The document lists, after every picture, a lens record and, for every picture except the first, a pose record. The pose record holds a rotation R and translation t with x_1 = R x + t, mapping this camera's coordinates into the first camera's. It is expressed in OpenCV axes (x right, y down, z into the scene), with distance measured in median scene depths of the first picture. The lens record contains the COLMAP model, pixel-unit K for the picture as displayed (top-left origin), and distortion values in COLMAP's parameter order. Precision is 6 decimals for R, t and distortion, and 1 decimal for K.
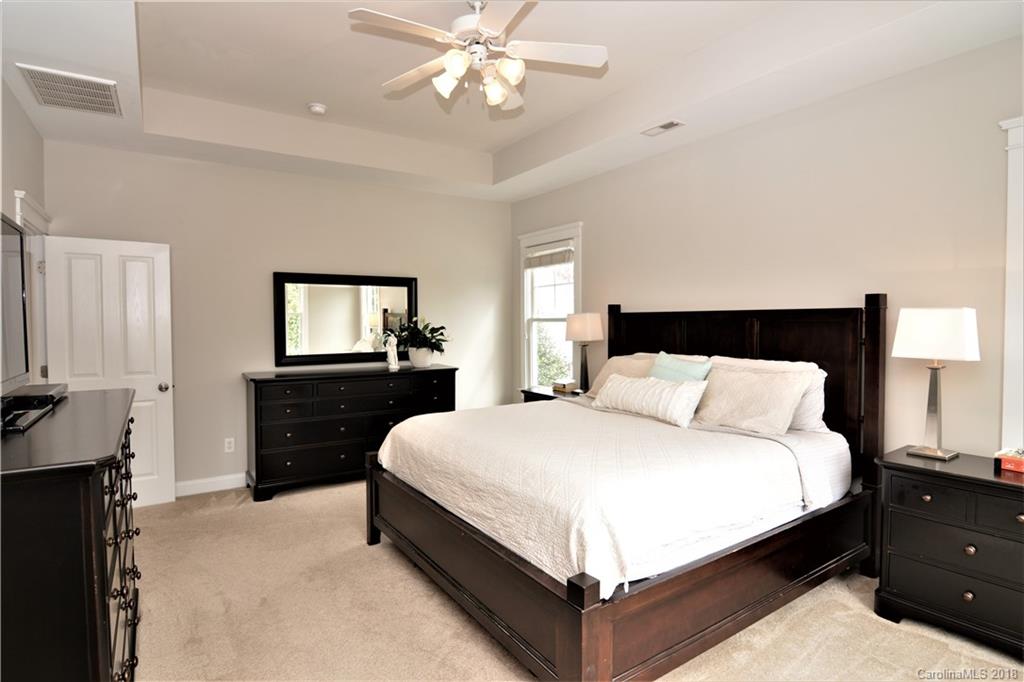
lens RADIAL K [[527.1, 0, 509.8], [0, 527.1, 335.2], [0, 0, 1]] dist [0.002572, 0.000147]
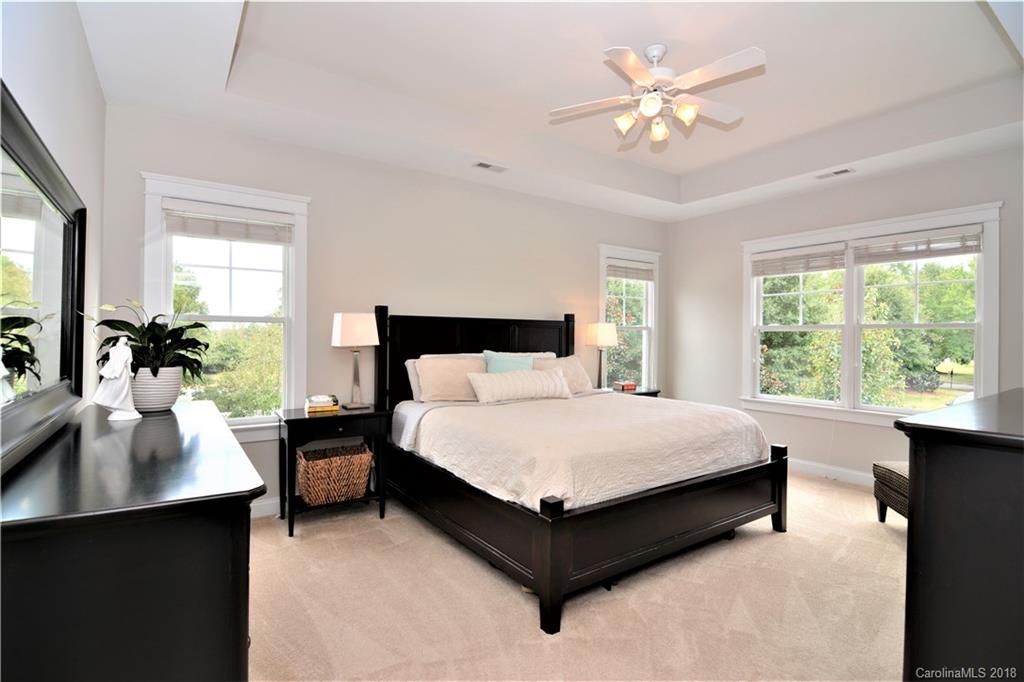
lens RADIAL K [[492.4, 0, 509.2], [0, 492.4, 342.3], [0, 0, 1]] dist [-0.004024, -0.003787]
pose [[-0.016503, 0.002951, 0.999859, -0.865899], [0.026057, 0.999657, -0.002520, 0.017712], [-0.999524, 0.026011, -0.016574, 1.018485]]
